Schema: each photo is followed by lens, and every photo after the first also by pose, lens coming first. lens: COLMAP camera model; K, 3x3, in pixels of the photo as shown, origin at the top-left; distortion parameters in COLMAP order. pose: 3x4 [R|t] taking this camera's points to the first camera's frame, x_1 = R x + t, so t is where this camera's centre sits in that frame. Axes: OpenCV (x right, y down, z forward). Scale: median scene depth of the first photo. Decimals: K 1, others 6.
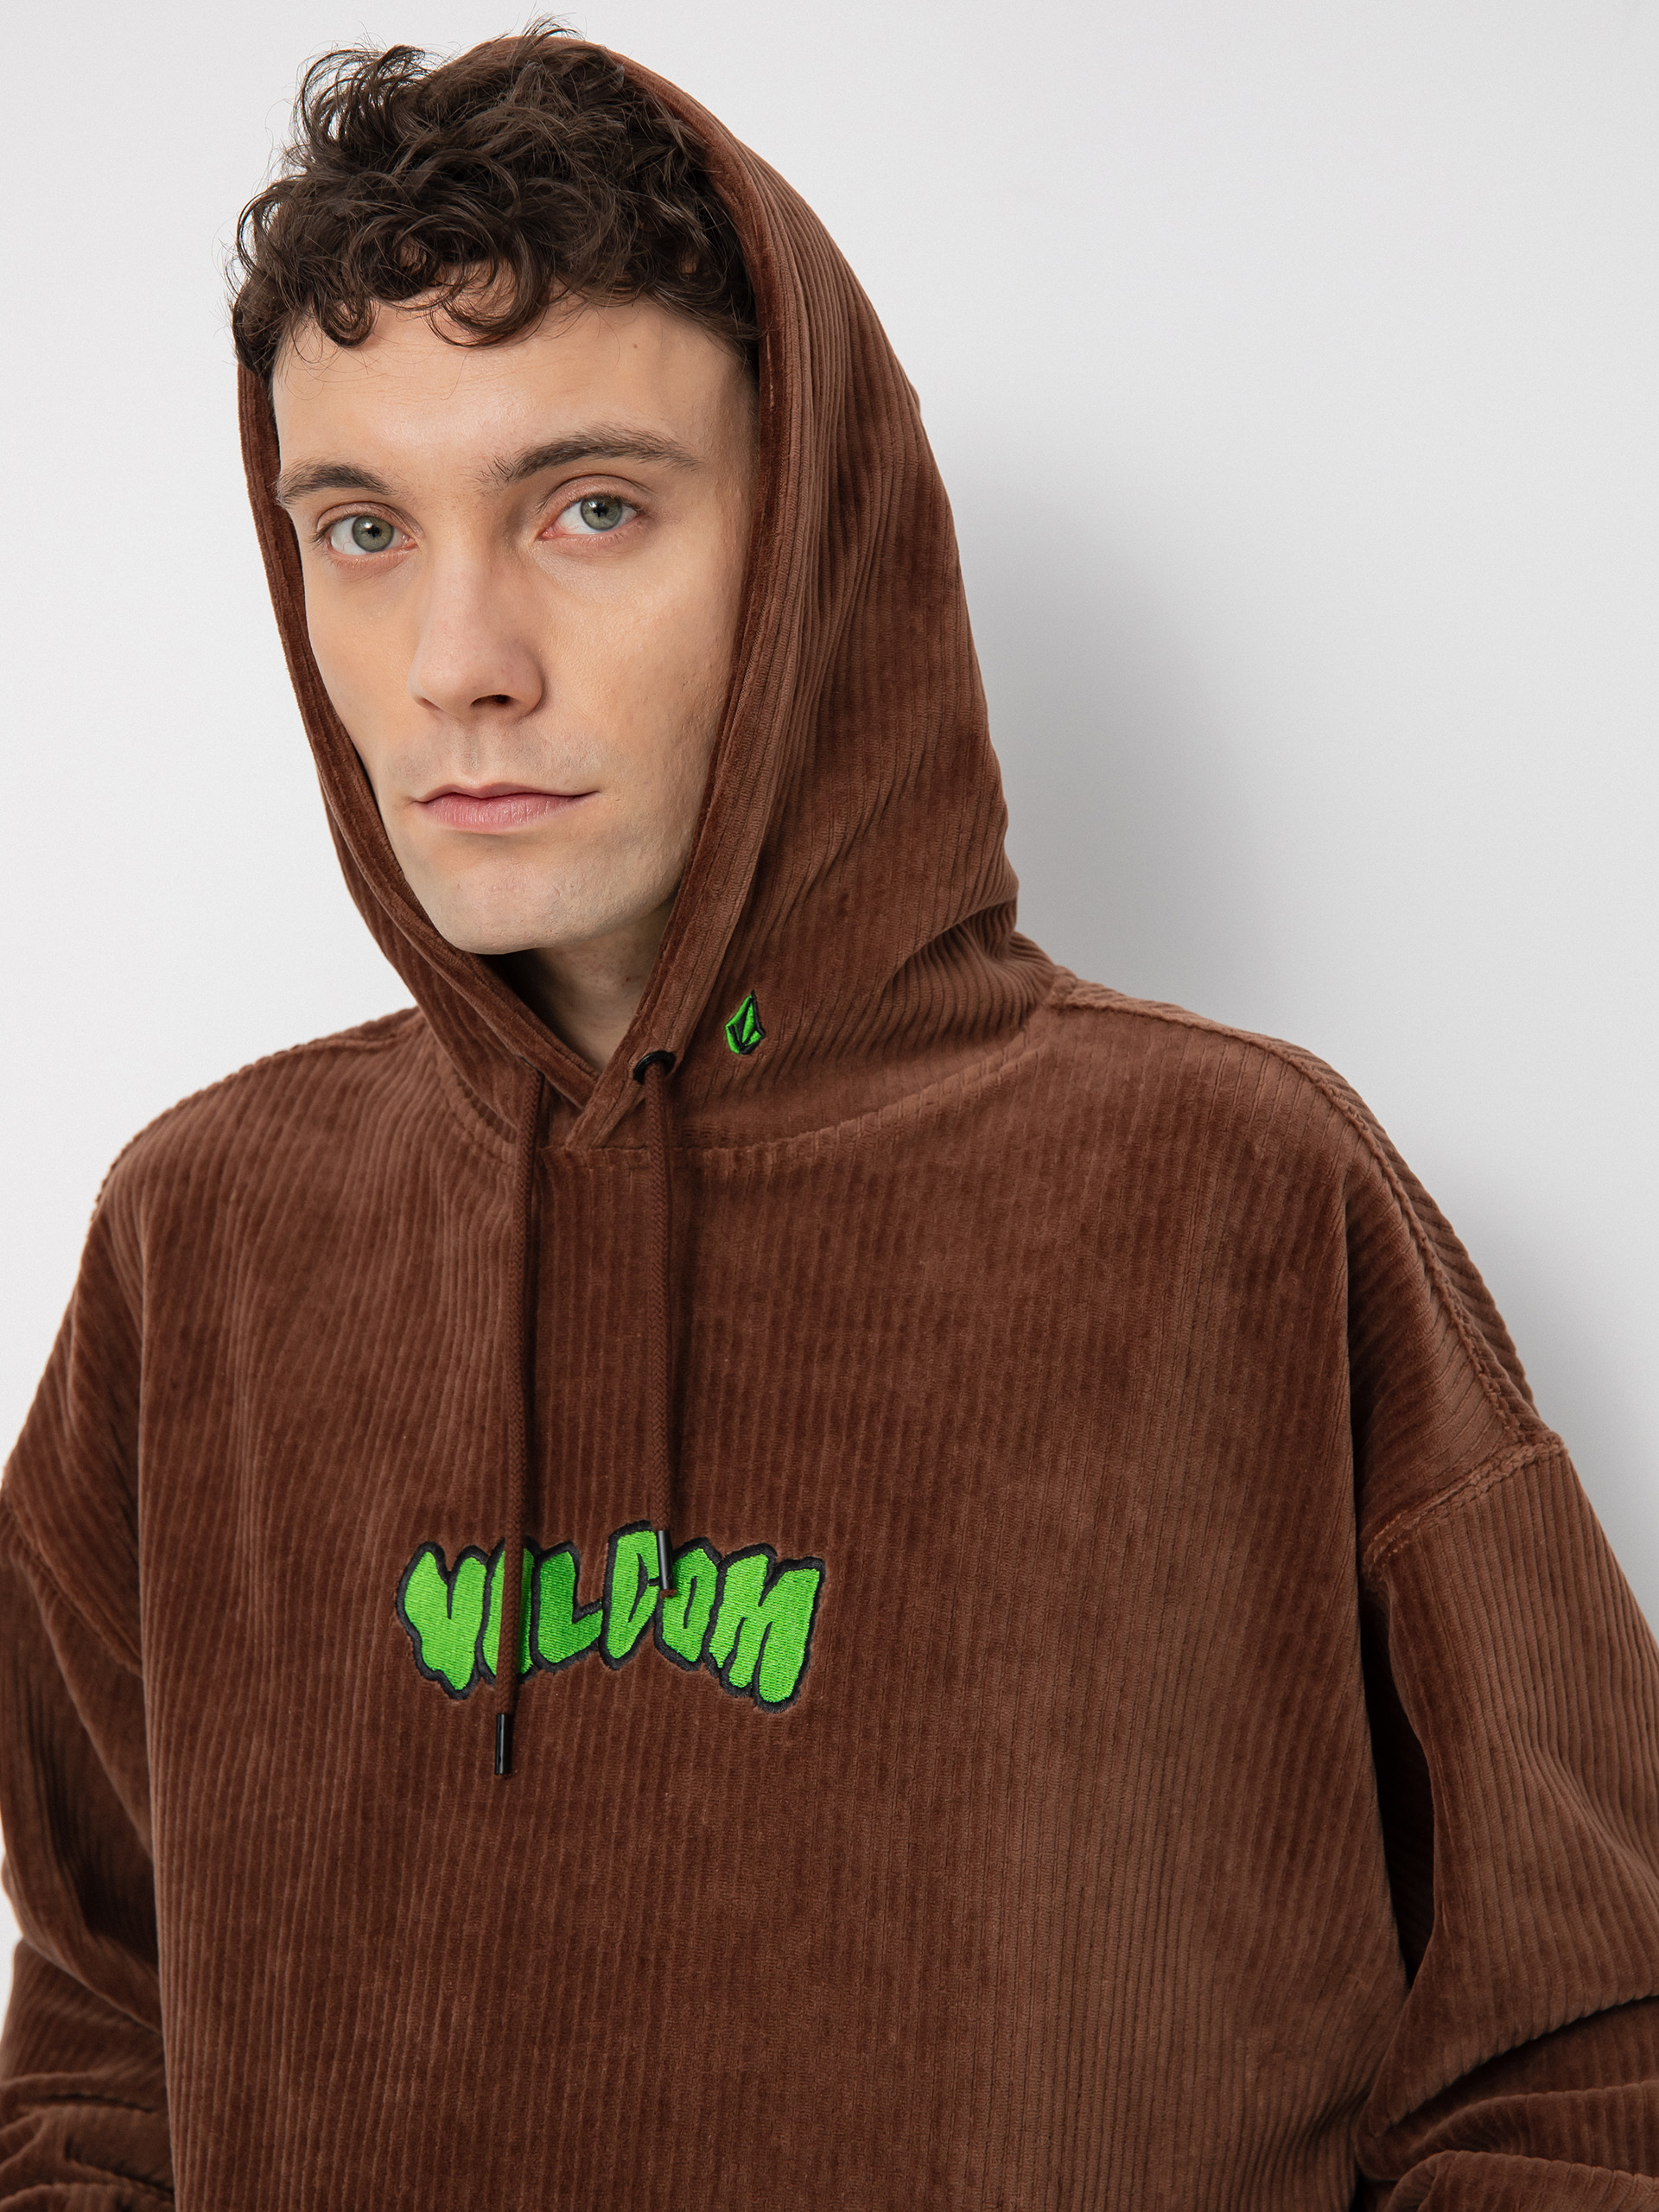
lens RADIAL K [[3478.1, 0, 829.5], [0, 3478.1, 1106.0], [0, 0, 1]] dist [-0.001098, 0.145790]
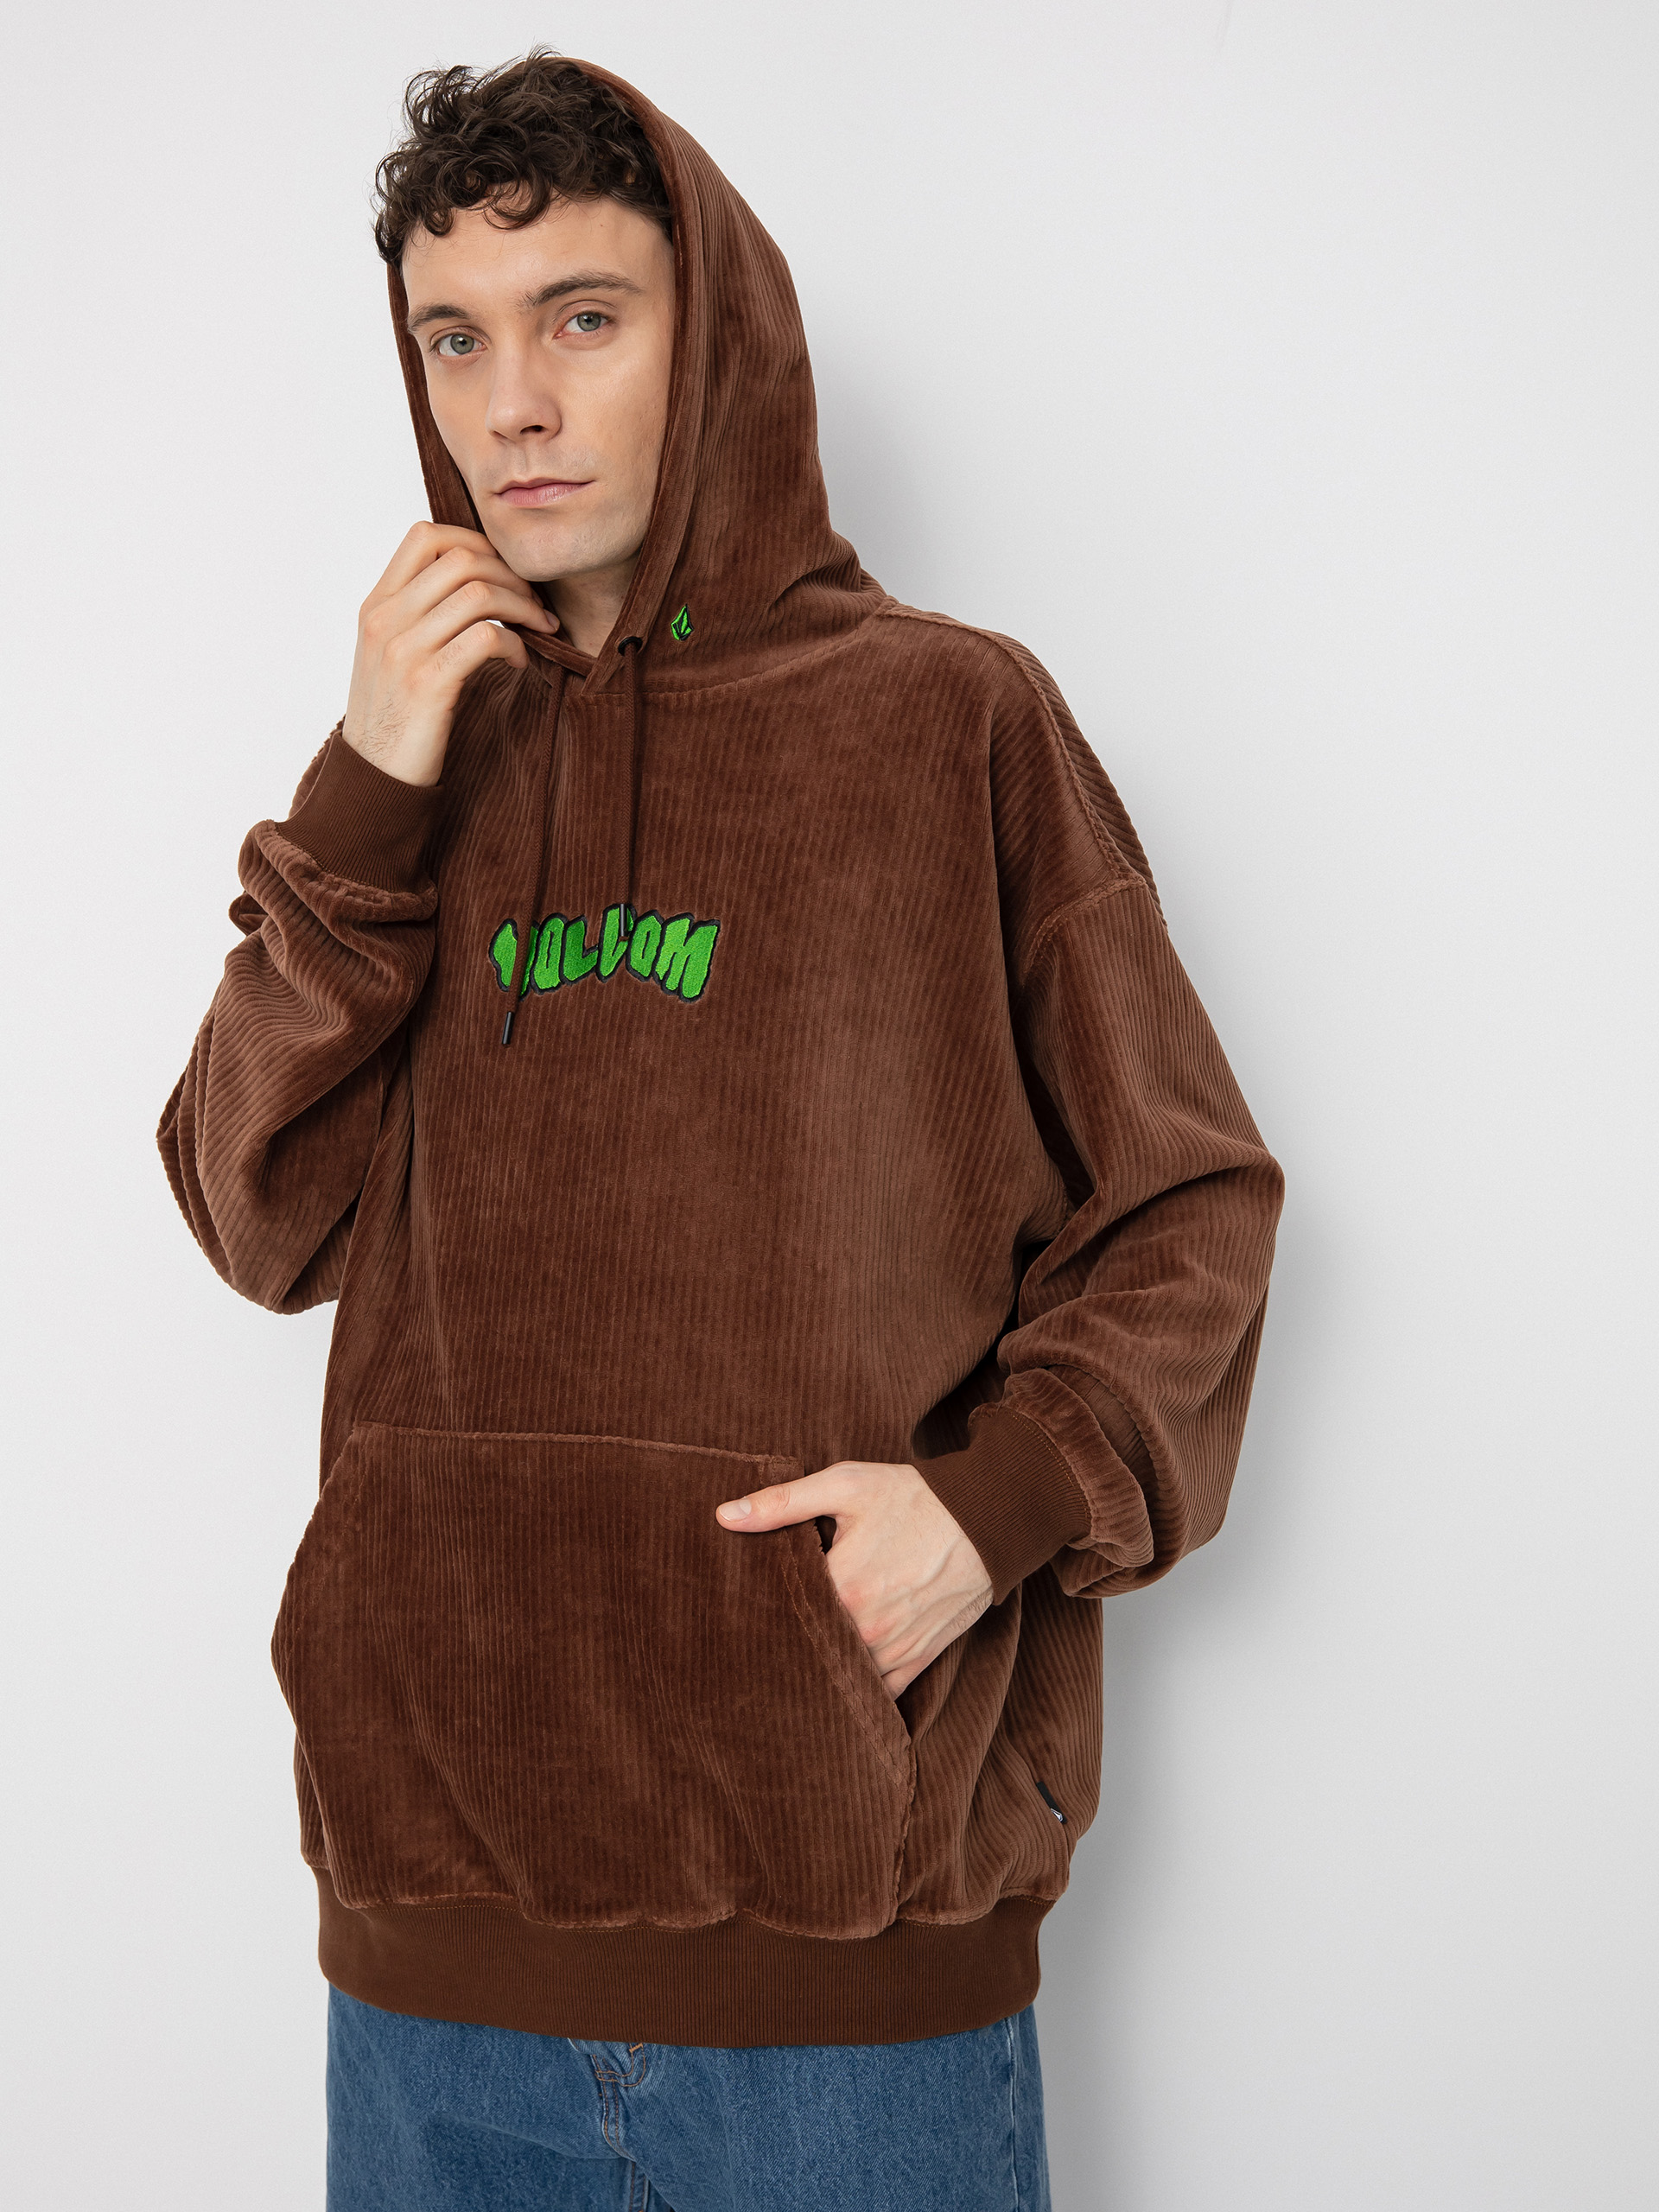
lens RADIAL K [[2979.2, 0, 829.5], [0, 2979.2, 1106.0], [0, 0, 1]] dist [0.070797, 0.052458]
pose [[0.999316, 0.007490, -0.036201, 0.111065], [-0.003547, 0.994168, 0.107783, 0.059752], [0.036797, -0.107581, 0.993515, -0.530632]]
